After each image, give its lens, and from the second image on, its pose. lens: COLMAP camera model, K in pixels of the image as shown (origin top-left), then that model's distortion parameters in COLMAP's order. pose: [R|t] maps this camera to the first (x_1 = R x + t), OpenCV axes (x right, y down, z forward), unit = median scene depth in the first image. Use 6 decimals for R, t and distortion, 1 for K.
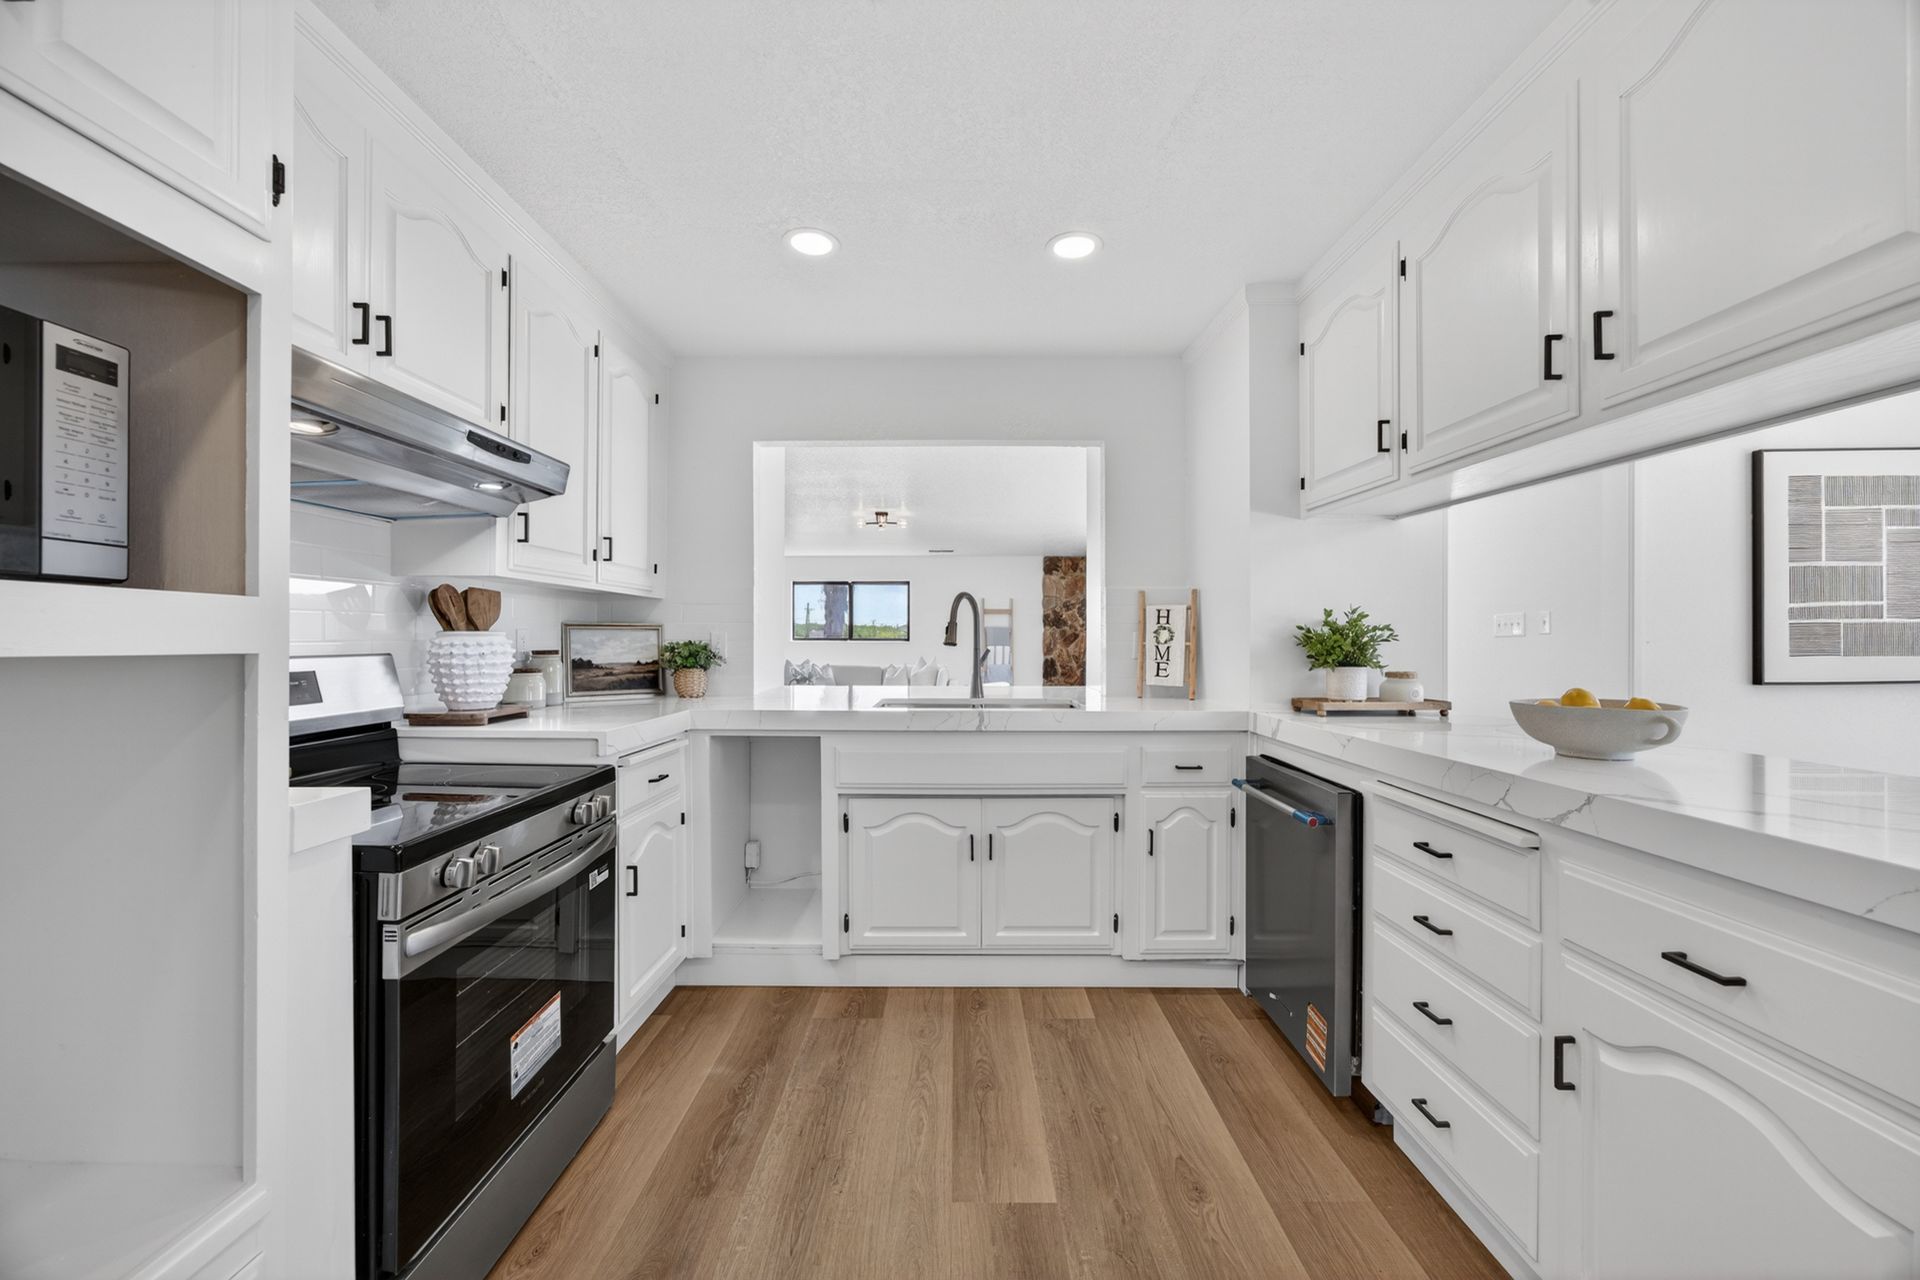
lens RADIAL K [[745.6, 0, 960.0], [0, 745.6, 640.0], [0, 0, 1]] dist [-0.032881, 0.015149]
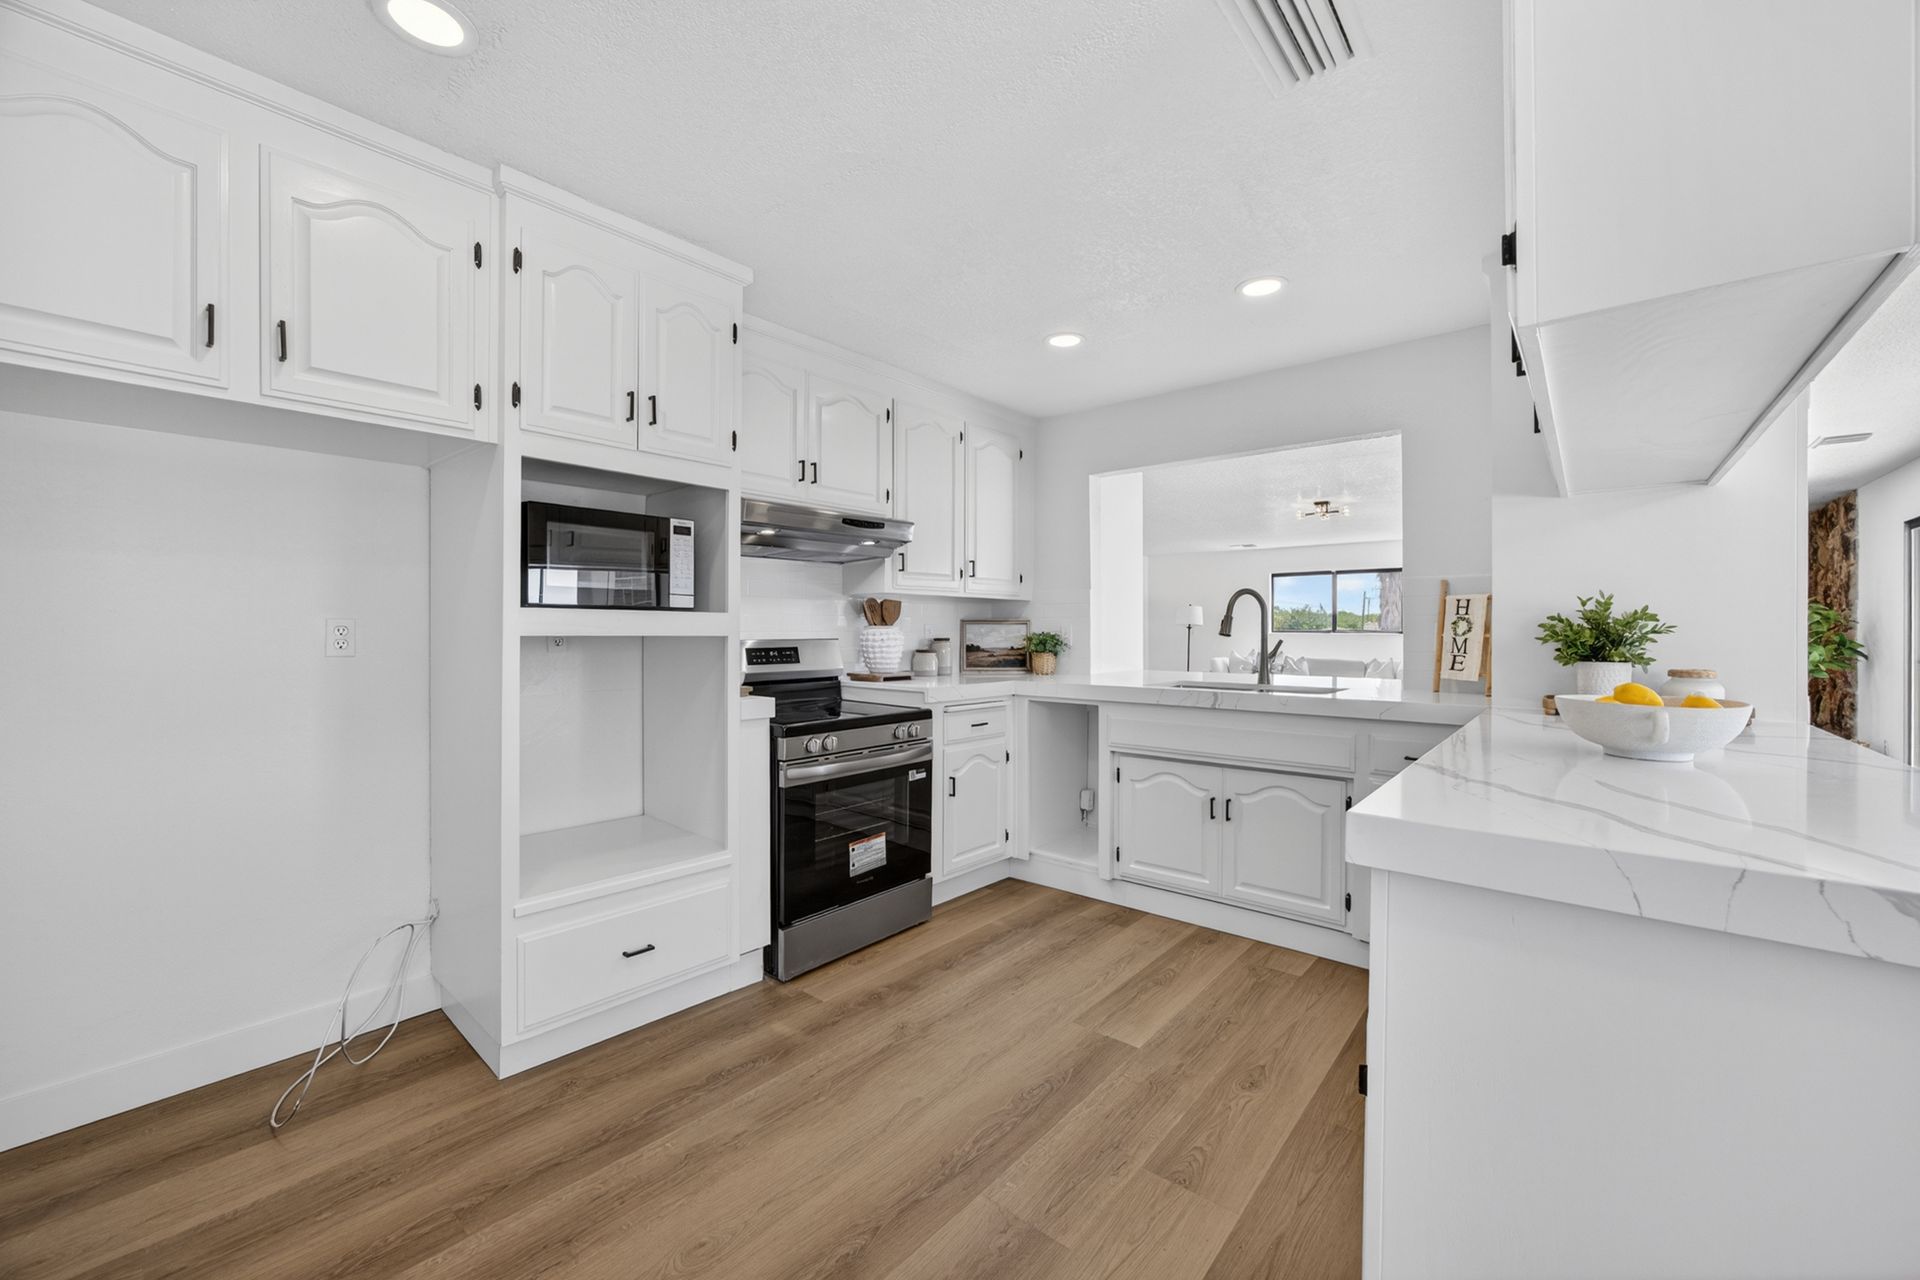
lens RADIAL K [[762.7, 0, 969.4], [0, 762.7, 635.1], [0, 0, 1]] dist [-0.013262, 0.000235]
pose [[0.769557, 0.003254, -0.638570, 0.485972], [-0.001174, 0.999993, 0.003681, 0.001683], [0.638577, -0.002083, 0.769555, -0.167447]]
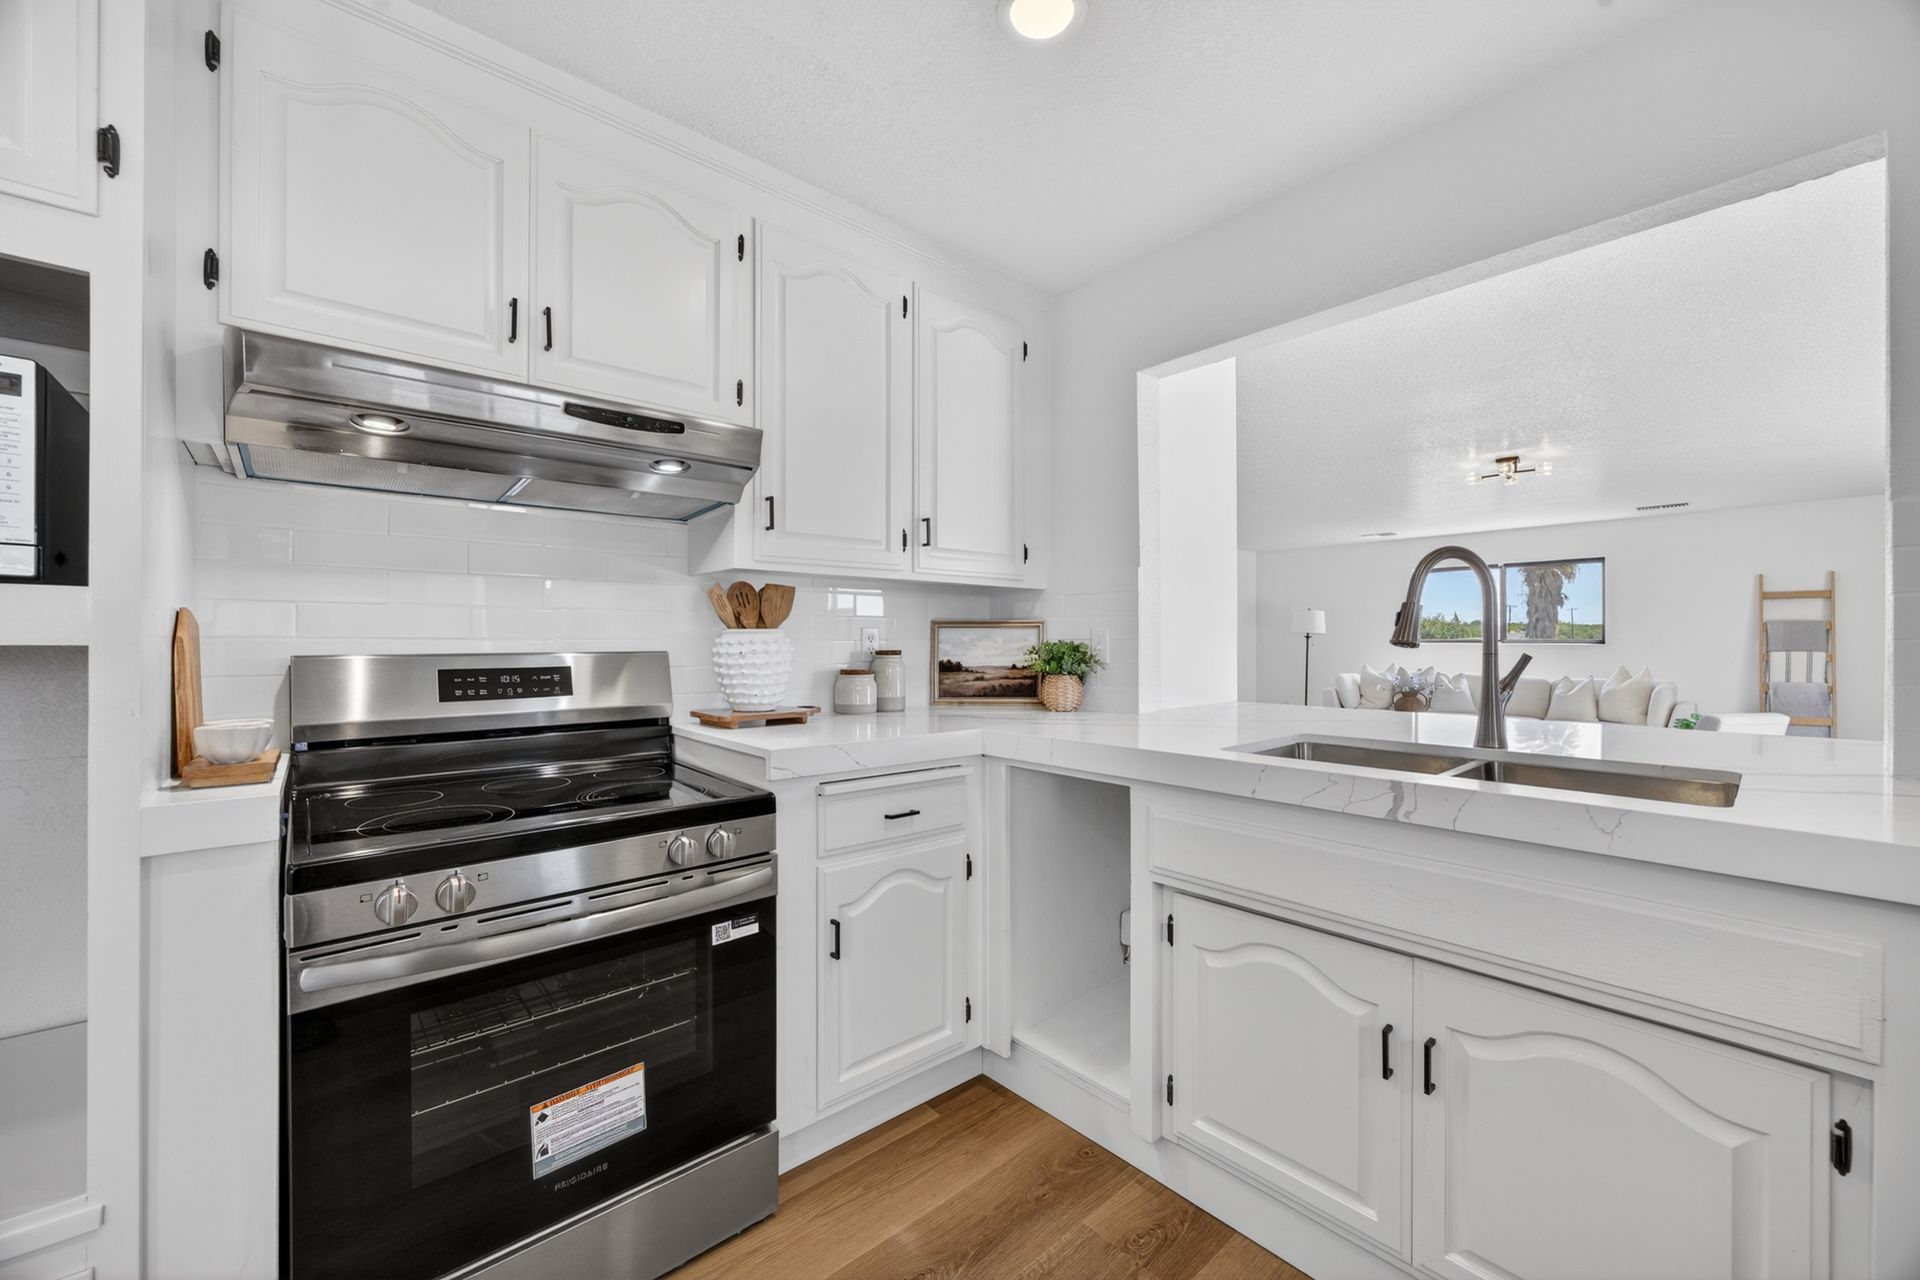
lens RADIAL K [[745.6, 0, 960.0], [0, 745.6, 640.0], [0, 0, 1]] dist [-0.032881, 0.015149]
pose [[0.661718, -0.004140, -0.749741, 0.197393], [0.000290, 0.999986, -0.005266, 0.005770], [0.749753, 0.003267, 0.661710, 0.458425]]
